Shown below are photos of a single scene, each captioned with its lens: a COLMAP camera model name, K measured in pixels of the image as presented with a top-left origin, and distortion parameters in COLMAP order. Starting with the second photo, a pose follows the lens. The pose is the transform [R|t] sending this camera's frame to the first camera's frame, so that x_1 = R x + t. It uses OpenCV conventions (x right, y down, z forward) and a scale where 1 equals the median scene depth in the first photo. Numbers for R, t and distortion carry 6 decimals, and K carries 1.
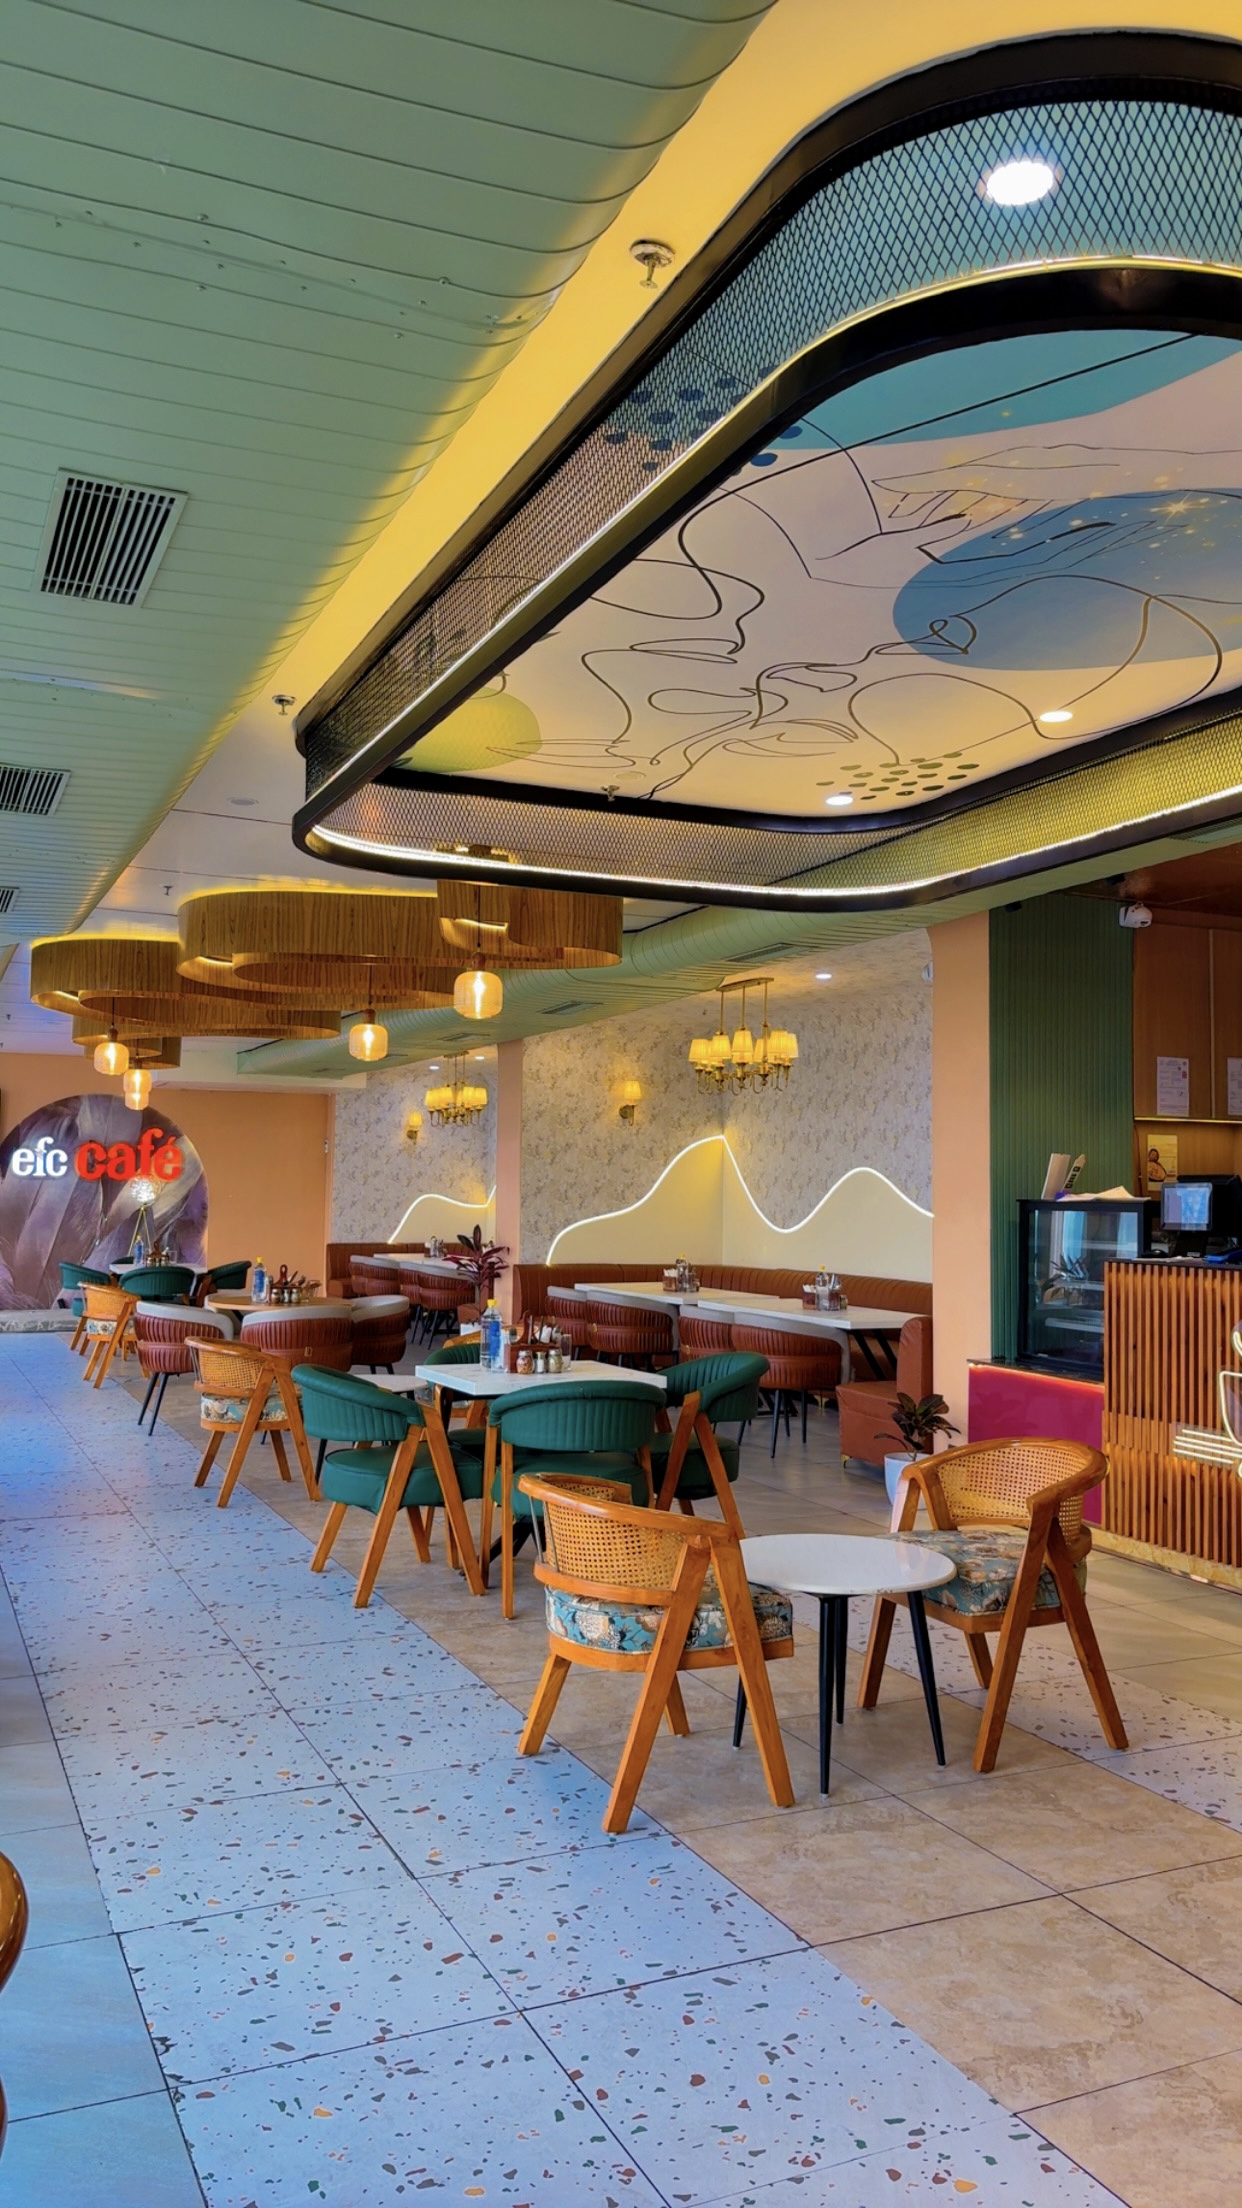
lens RADIAL K [[1606.2, 0, 611.6], [0, 1606.2, 1114.9], [0, 0, 1]] dist [0.027161, -0.039529]
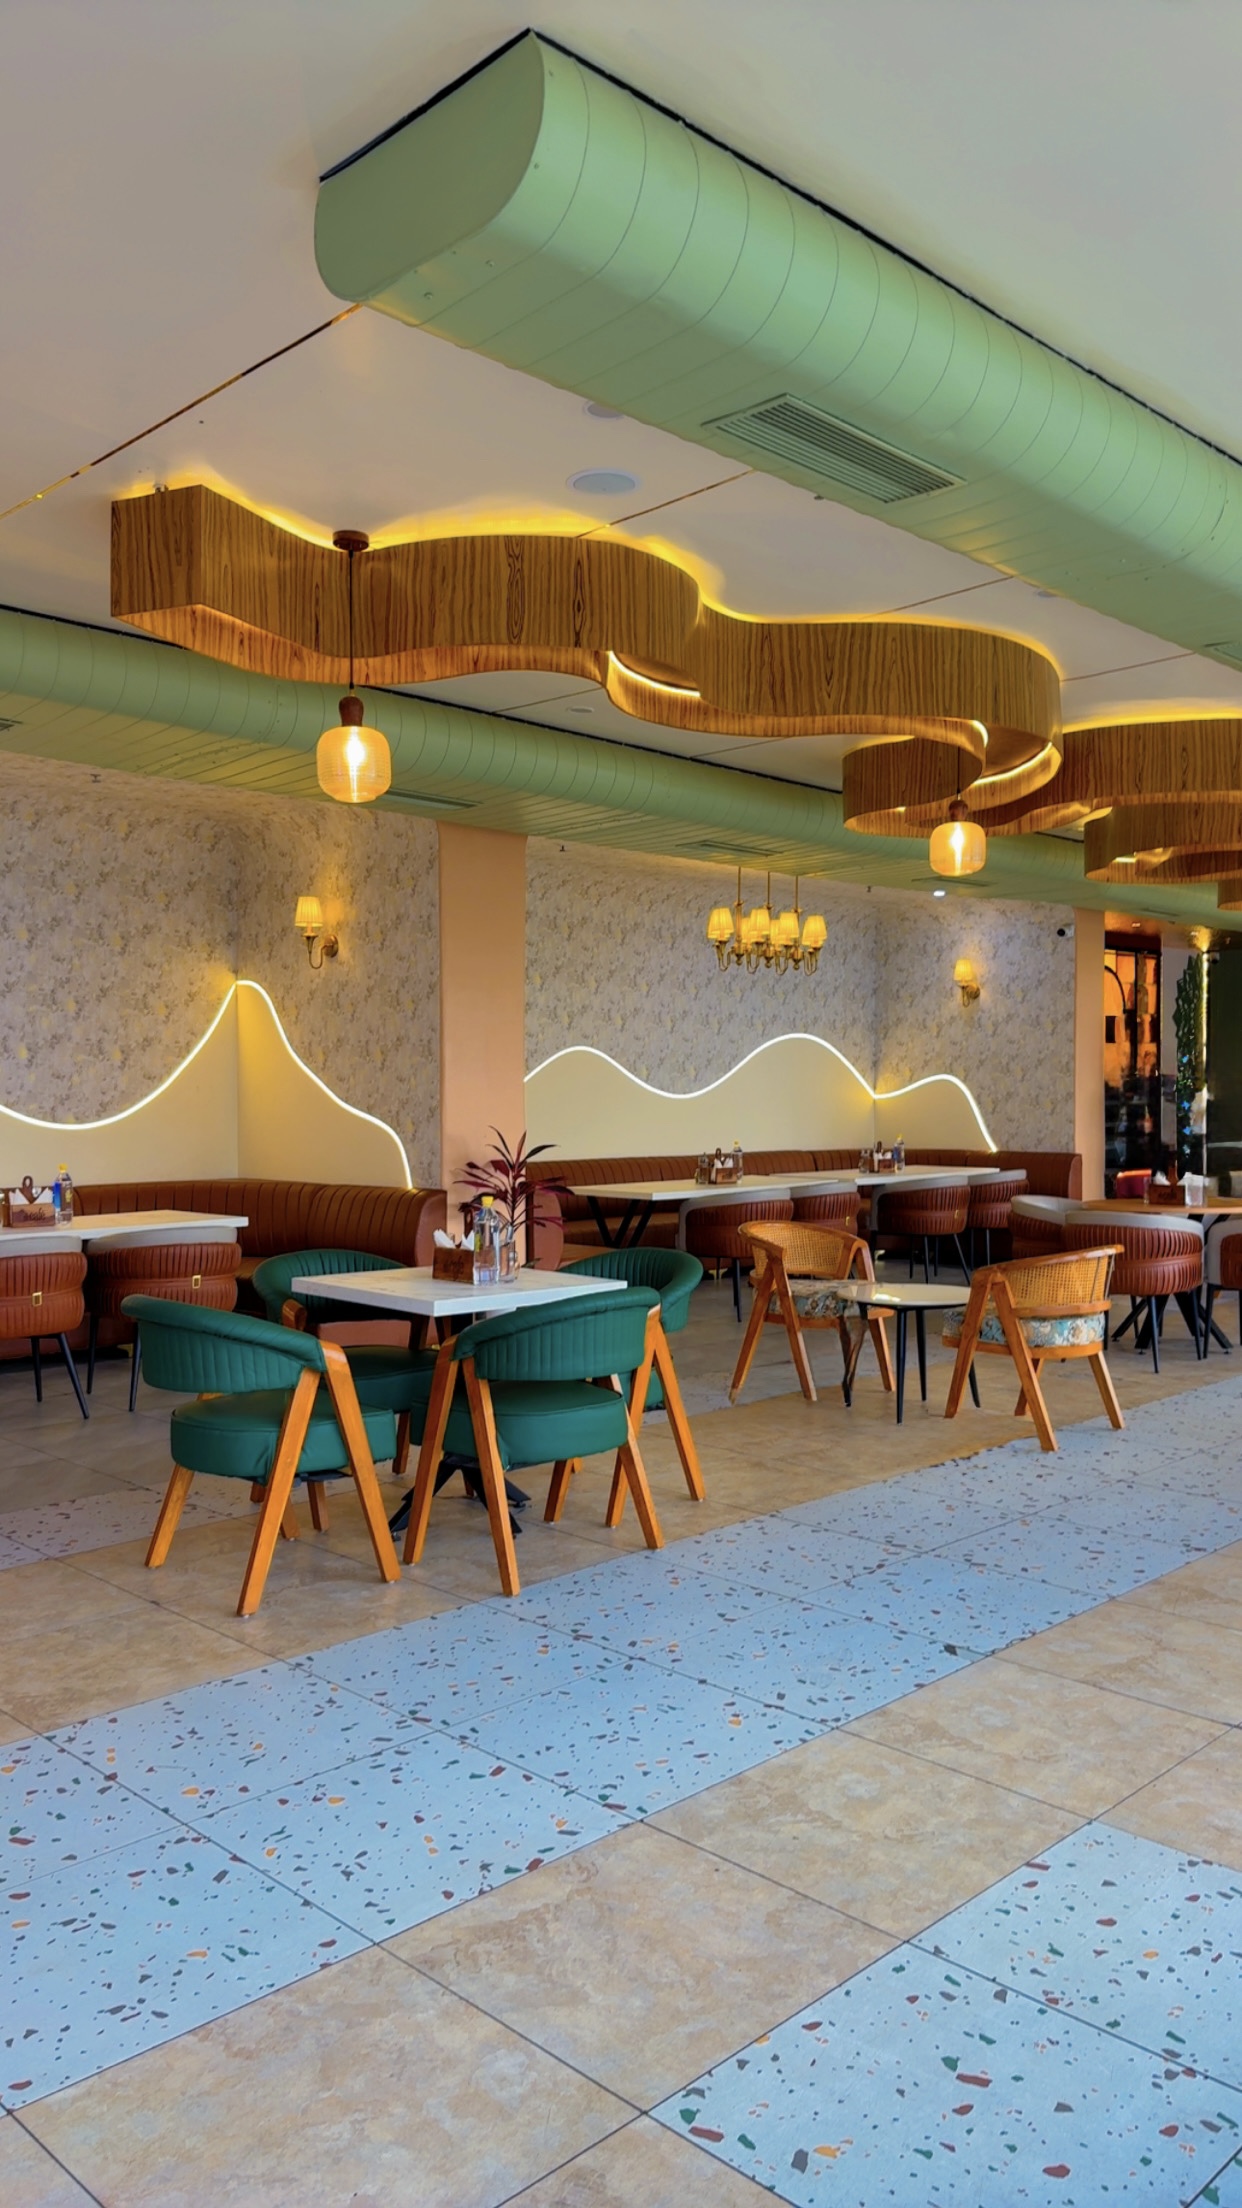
lens RADIAL K [[1582.4, 0, 618.7], [0, 1582.4, 1103.9], [0, 0, 1]] dist [0.006654, -0.003656]
pose [[-0.343247, -0.016051, 0.939108, -0.839036], [-0.044442, 0.999012, 0.000831, 0.073766], [-0.938193, -0.041451, -0.343621, 1.479837]]
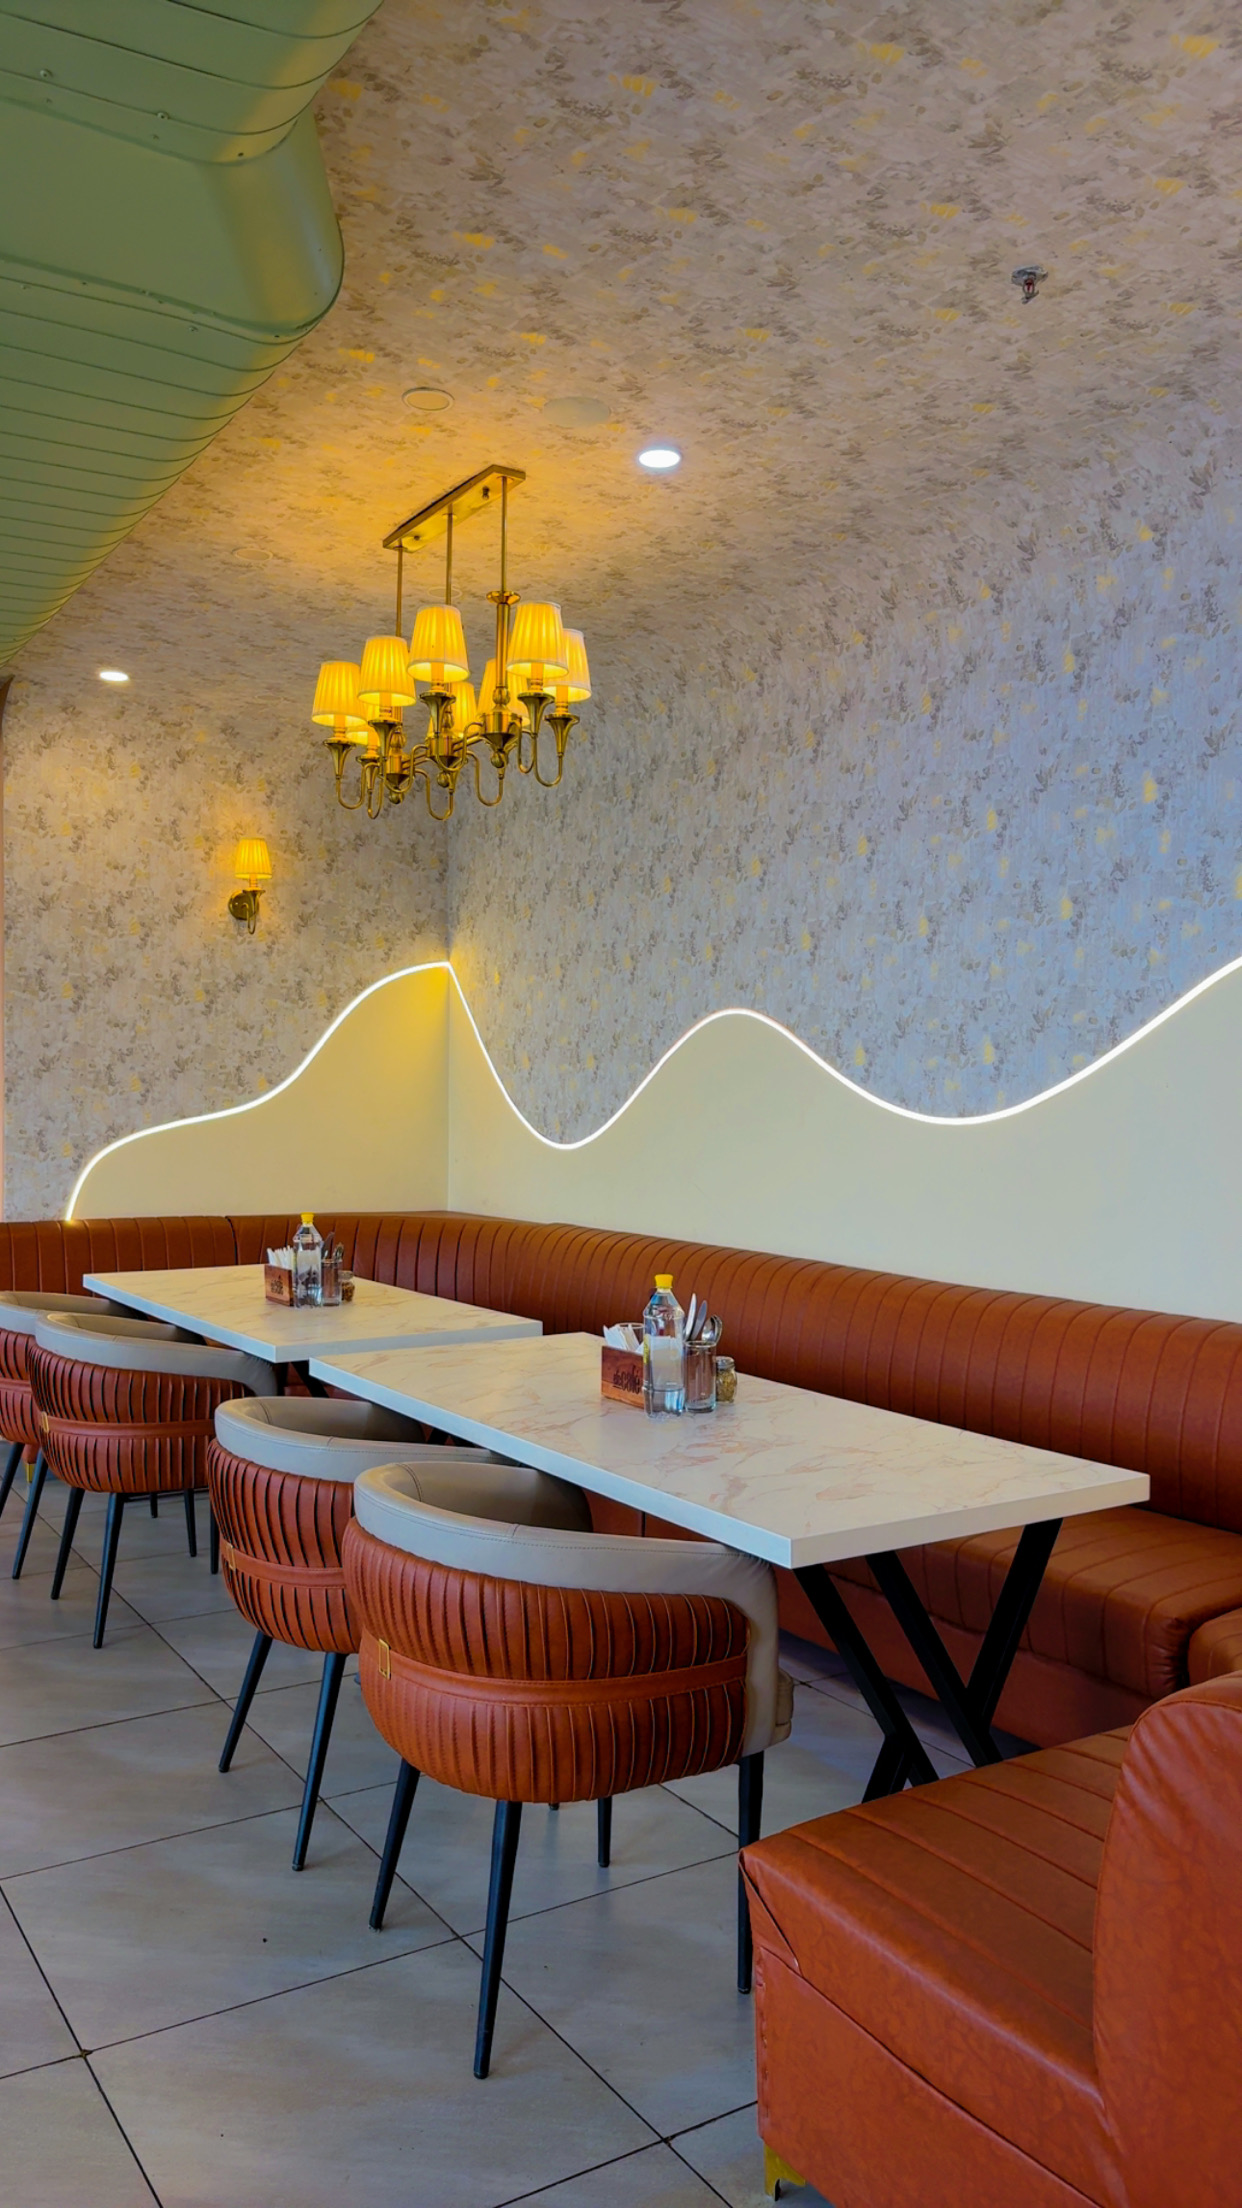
lens RADIAL K [[1606.2, 0, 601.1], [0, 1606.2, 1113.1], [0, 0, 1]] dist [0.027161, -0.039529]
pose [[0.992905, -0.005639, 0.118778, 0.074577], [-0.001617, 0.998142, 0.060901, 0.039285], [-0.118901, -0.060661, 0.991051, 0.630445]]
